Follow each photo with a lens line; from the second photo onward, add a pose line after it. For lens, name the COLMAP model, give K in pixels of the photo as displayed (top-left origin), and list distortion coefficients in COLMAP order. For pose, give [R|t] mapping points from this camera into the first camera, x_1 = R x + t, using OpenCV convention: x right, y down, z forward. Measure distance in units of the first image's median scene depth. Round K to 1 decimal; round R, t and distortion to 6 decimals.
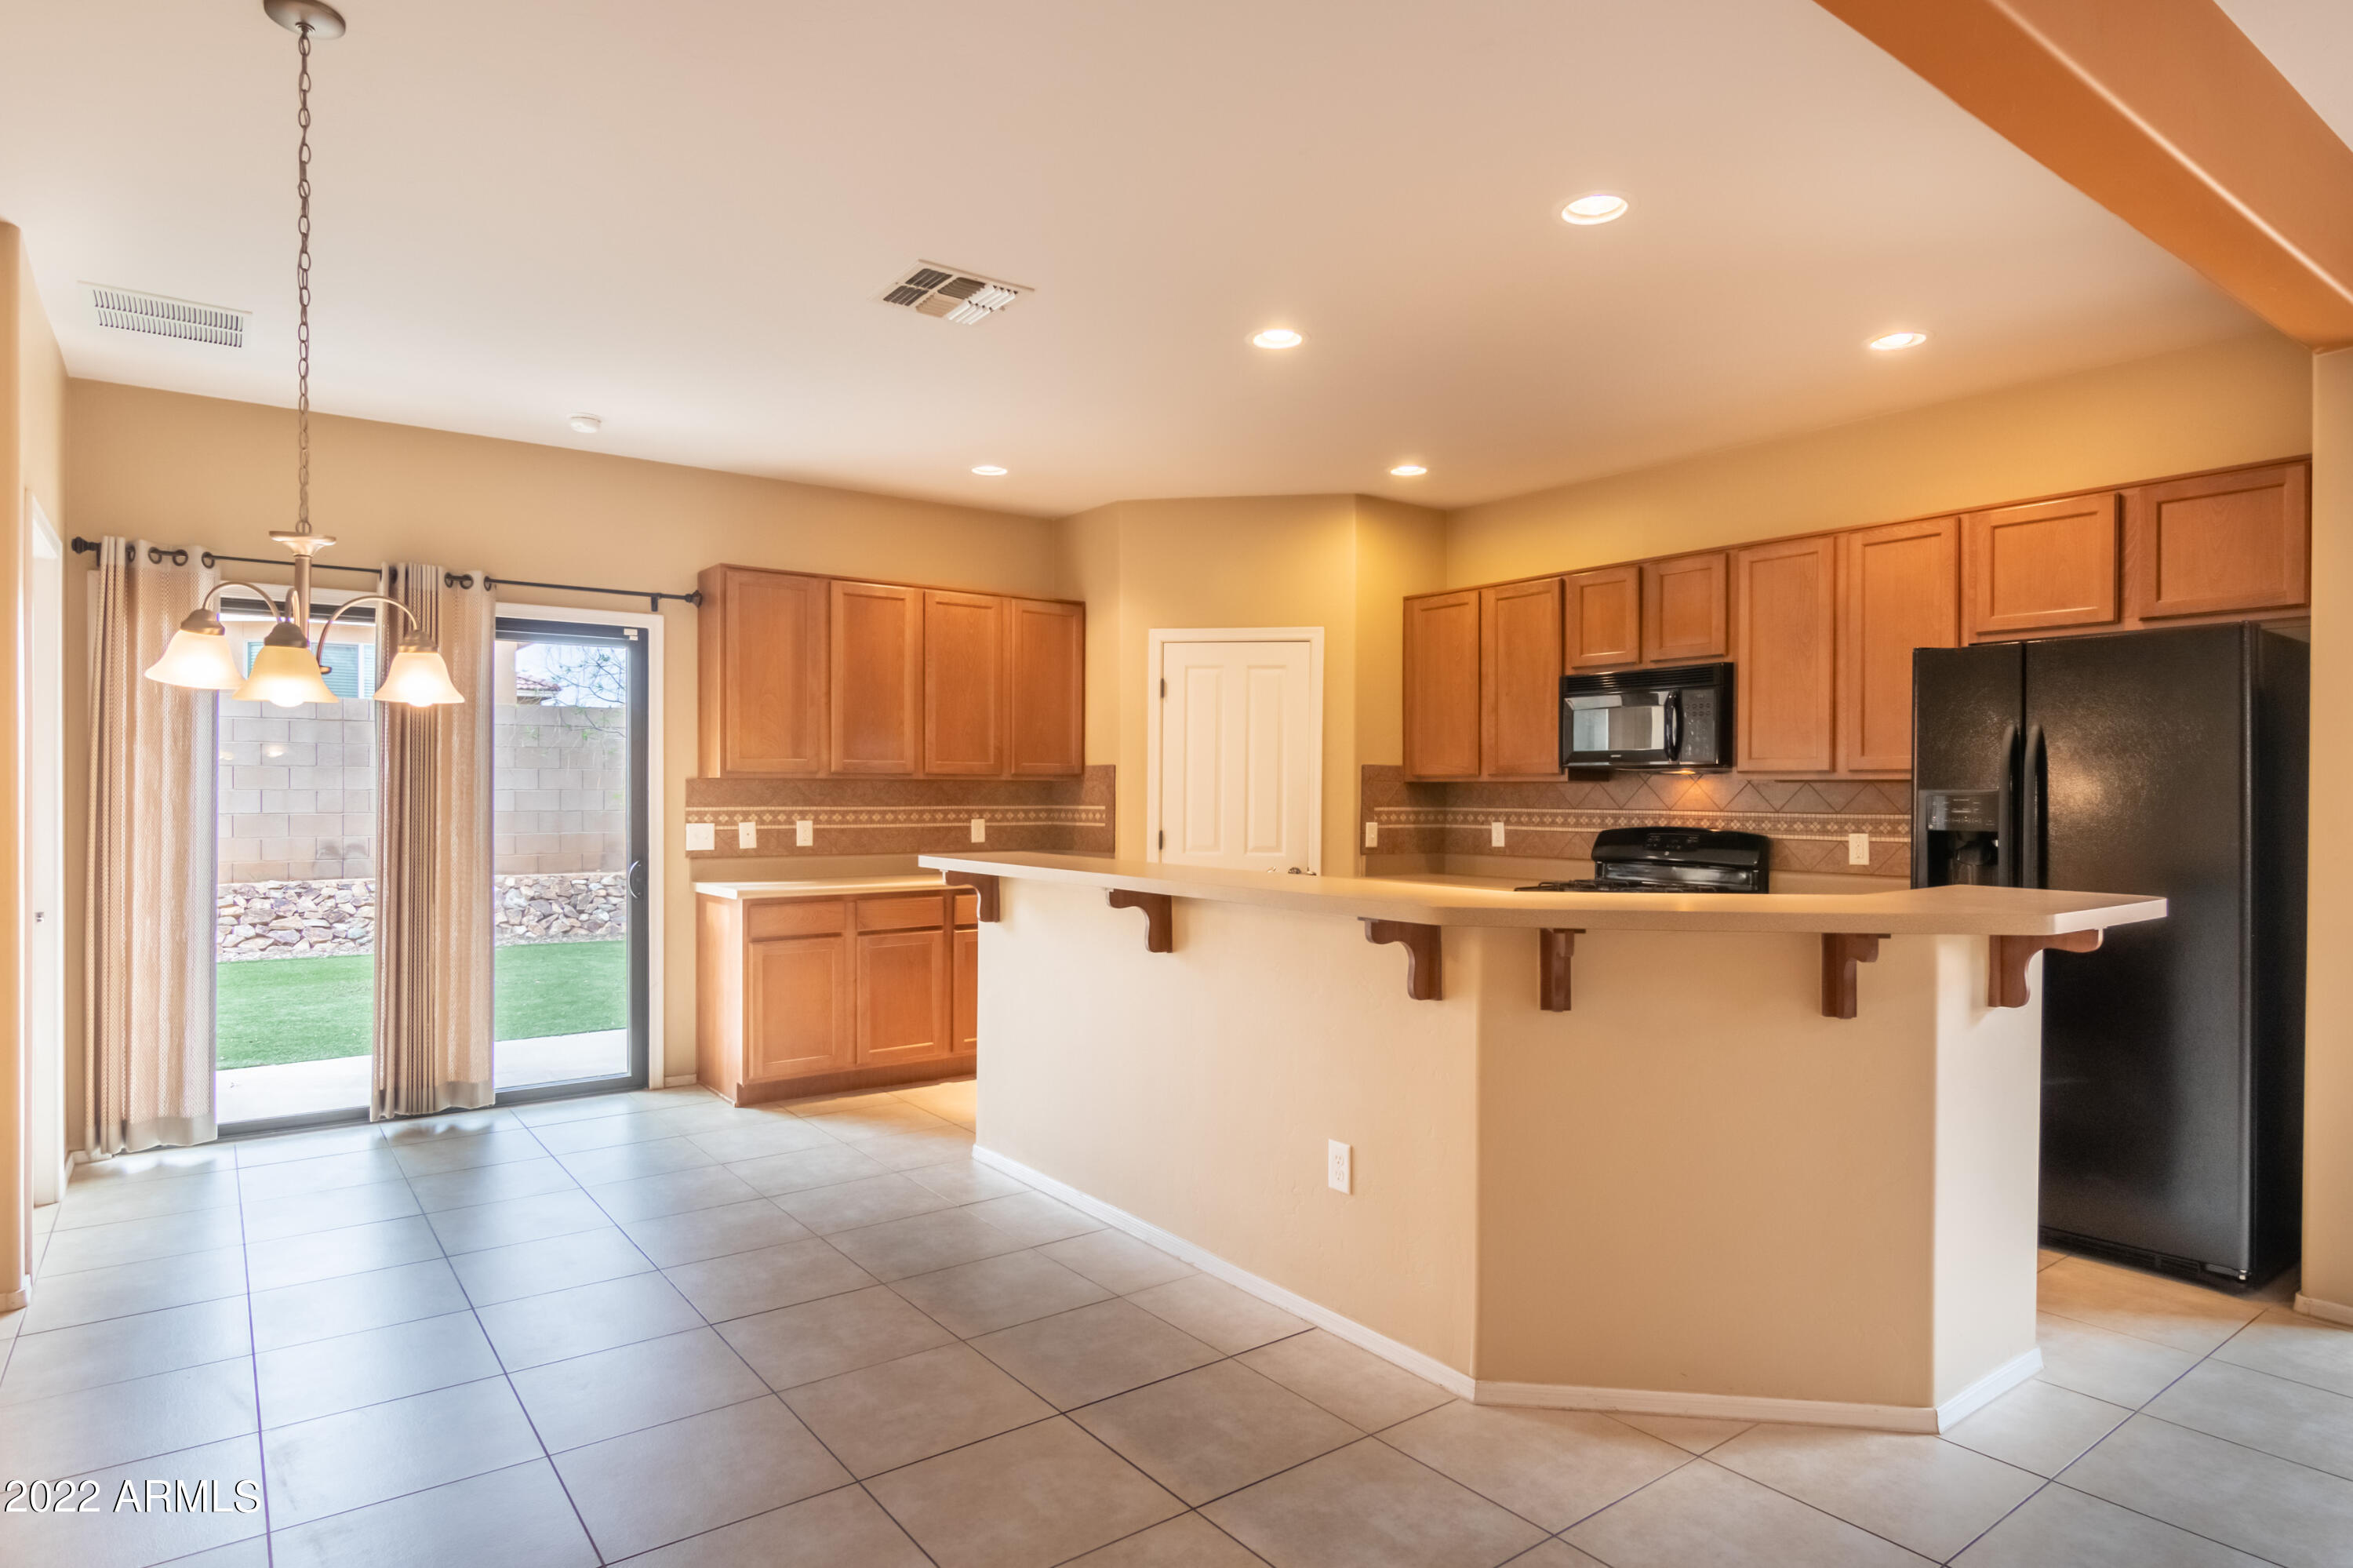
lens RADIAL K [[1302.2, 0, 1176.9], [0, 1302.2, 787.4], [0, 0, 1]] dist [0.000023, 0.000111]
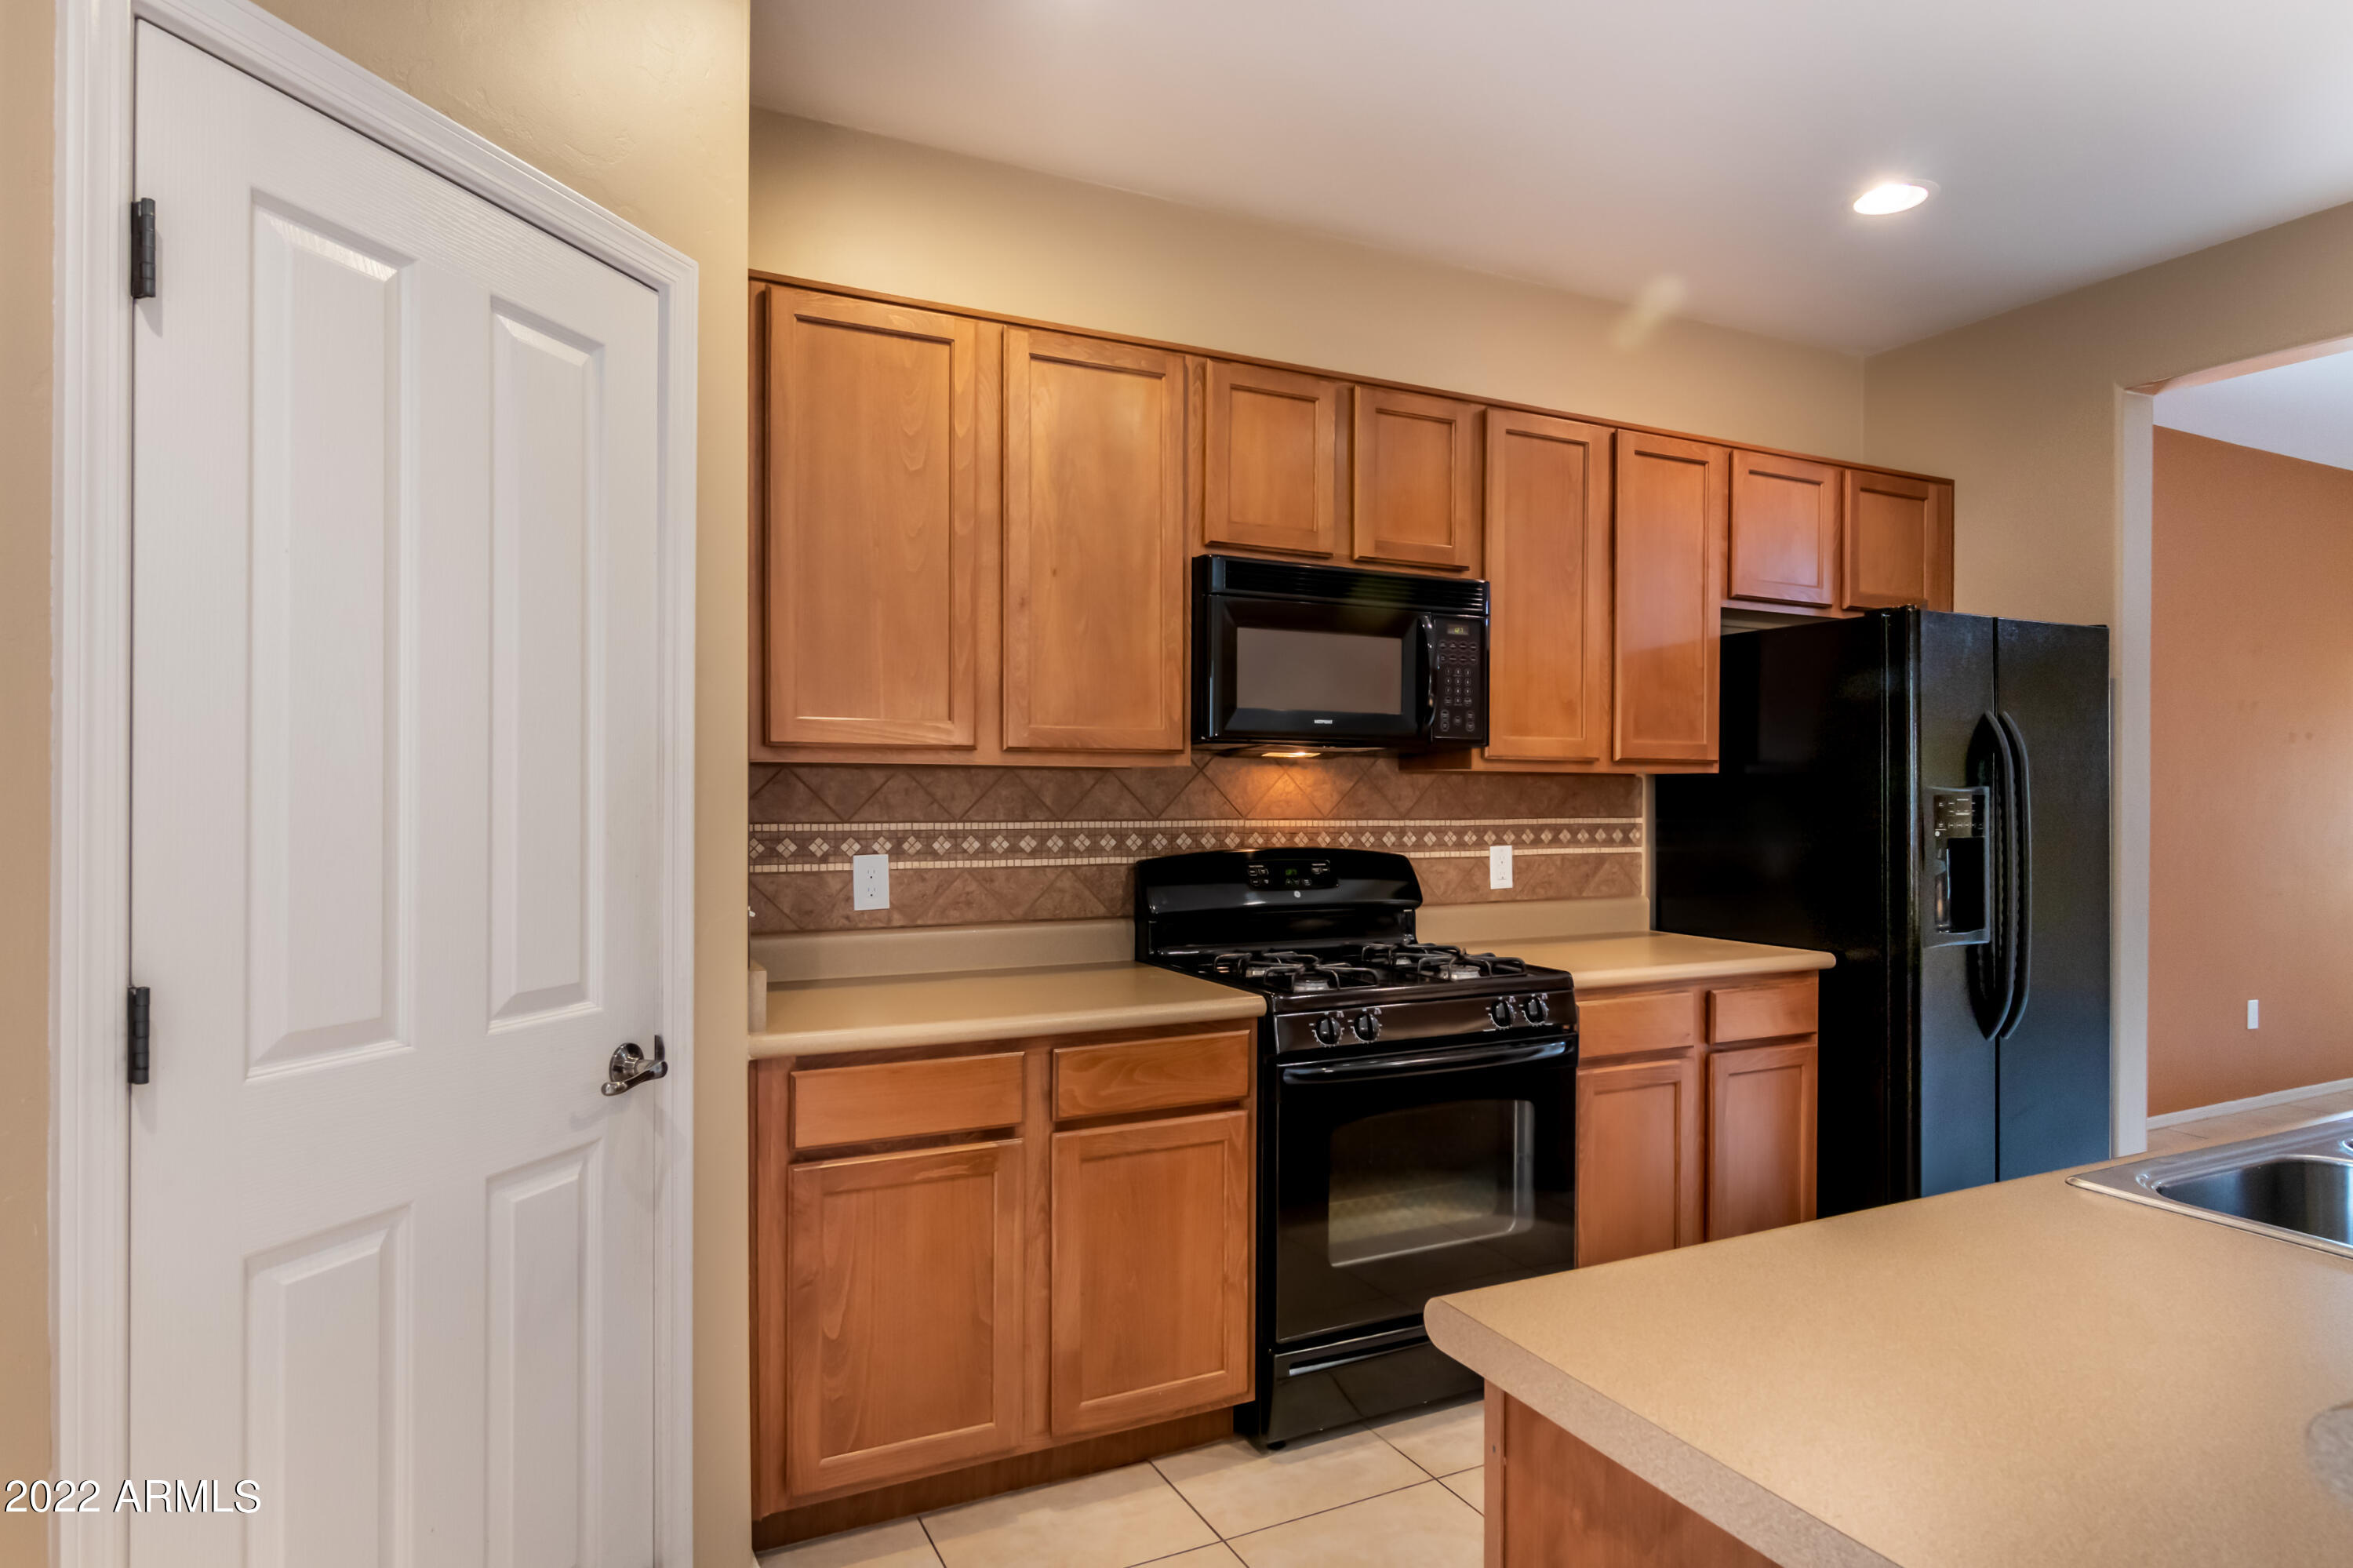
lens RADIAL K [[1302.2, 0, 1178.6], [0, 1302.2, 786.7], [0, 0, 1]] dist [0.000023, 0.000111]
pose [[0.179526, -0.001086, 0.983753, -0.206687], [-0.007213, 0.999971, 0.002420, 0.001991], [-0.983727, -0.007531, 0.179513, 0.975262]]
